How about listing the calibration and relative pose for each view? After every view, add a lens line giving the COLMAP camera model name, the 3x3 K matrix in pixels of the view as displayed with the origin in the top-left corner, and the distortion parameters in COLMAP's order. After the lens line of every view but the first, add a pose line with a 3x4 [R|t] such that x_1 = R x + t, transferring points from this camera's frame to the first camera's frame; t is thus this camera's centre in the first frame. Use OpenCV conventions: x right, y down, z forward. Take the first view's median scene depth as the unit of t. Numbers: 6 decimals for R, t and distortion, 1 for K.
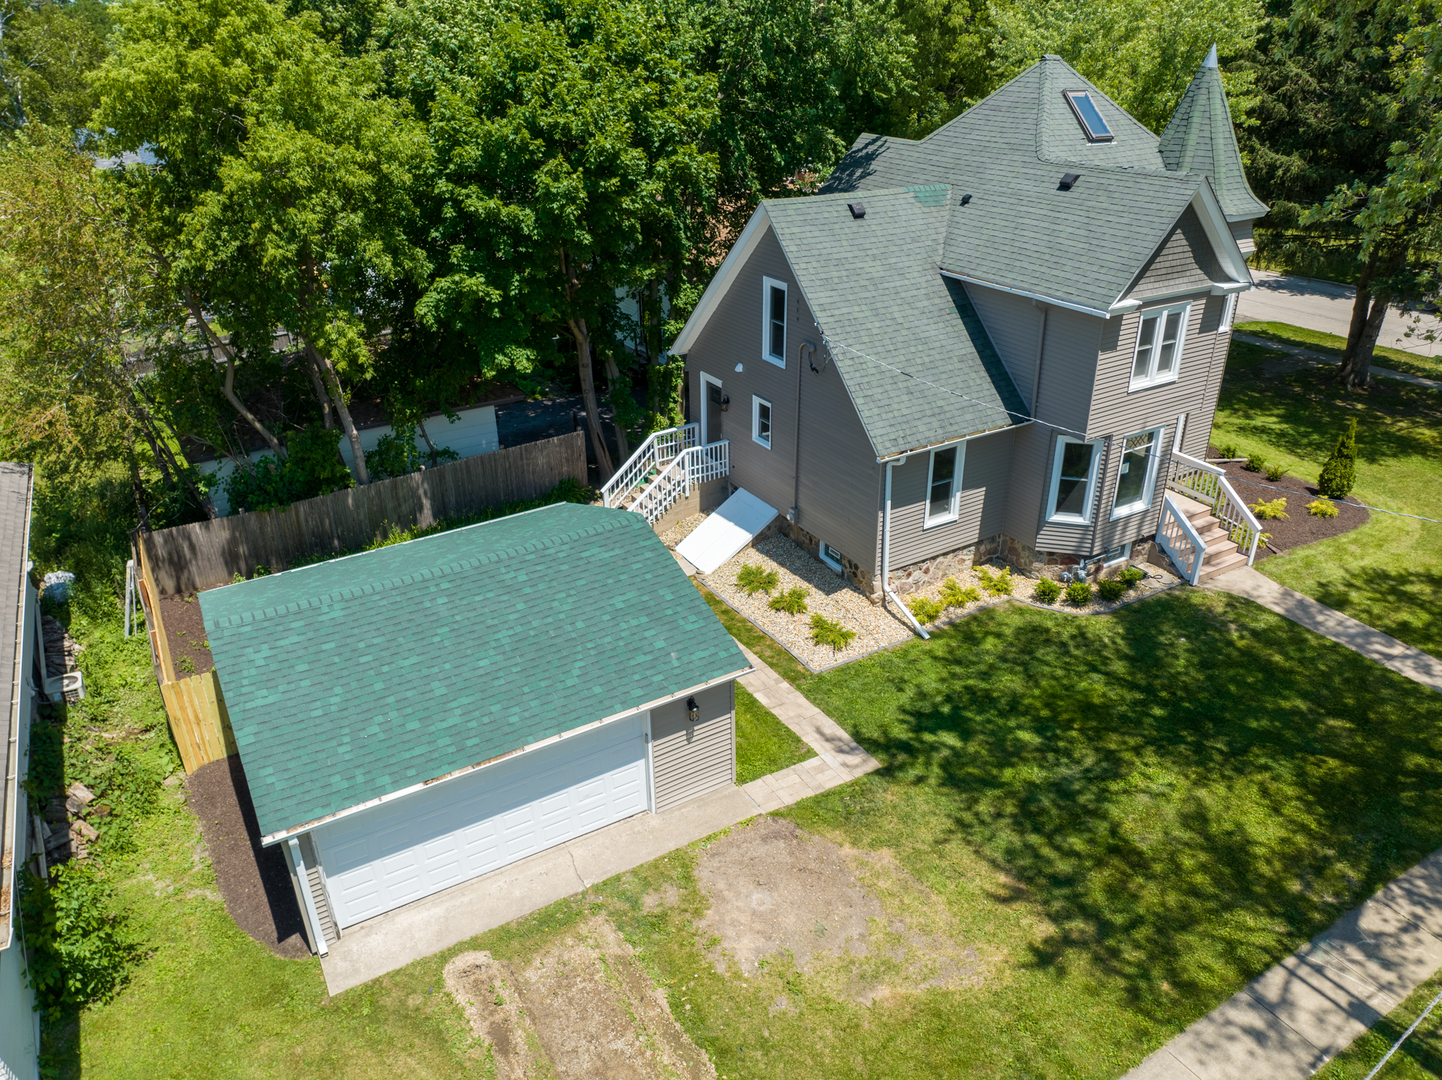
lens RADIAL K [[1025.2, 0, 724.3], [0, 1025.2, 538.3], [0, 0, 1]] dist [-0.023542, -0.005961]
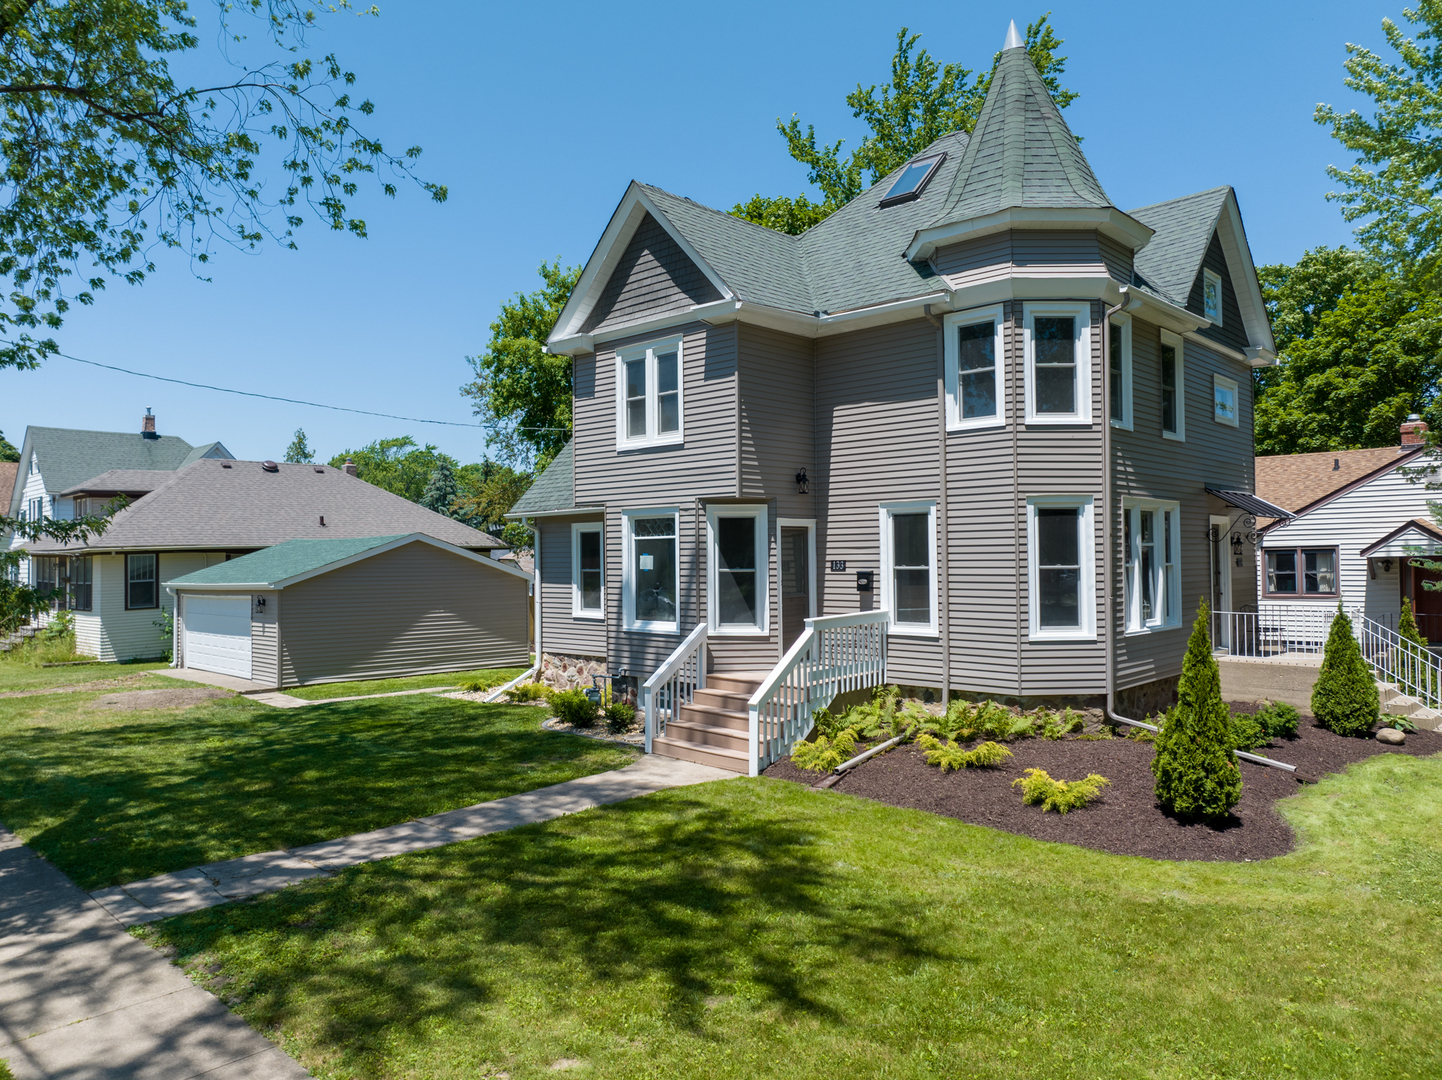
lens RADIAL K [[1025.2, 0, 724.3], [0, 1025.2, 538.3], [0, 0, 1]] dist [-0.023542, -0.005961]
pose [[0.262952, -0.010175, -0.964755, 1.124925], [-0.420010, 0.899014, -0.123959, -0.015582], [0.868590, 0.437802, 0.232124, 0.859114]]
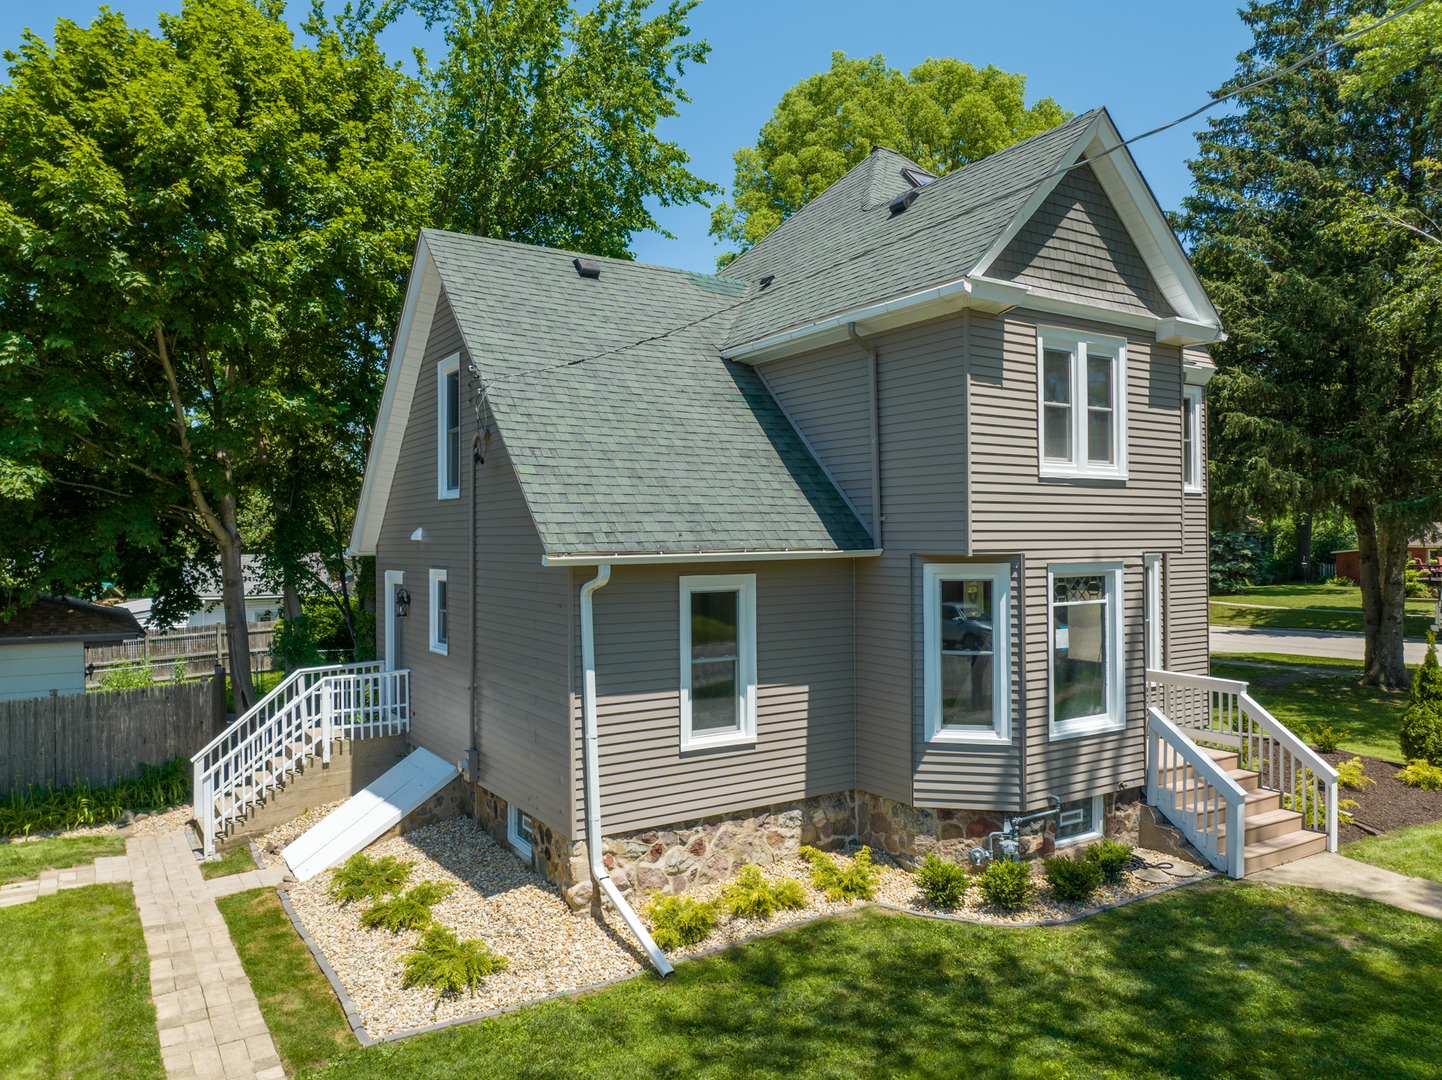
lens RADIAL K [[1025.2, 0, 724.3], [0, 1025.2, 538.3], [0, 0, 1]] dist [-0.023542, -0.005961]
pose [[0.999775, 0.000187, 0.021232, 0.202641], [0.009306, 0.894934, -0.446101, 0.119785], [-0.019084, 0.446198, 0.894731, 0.497129]]
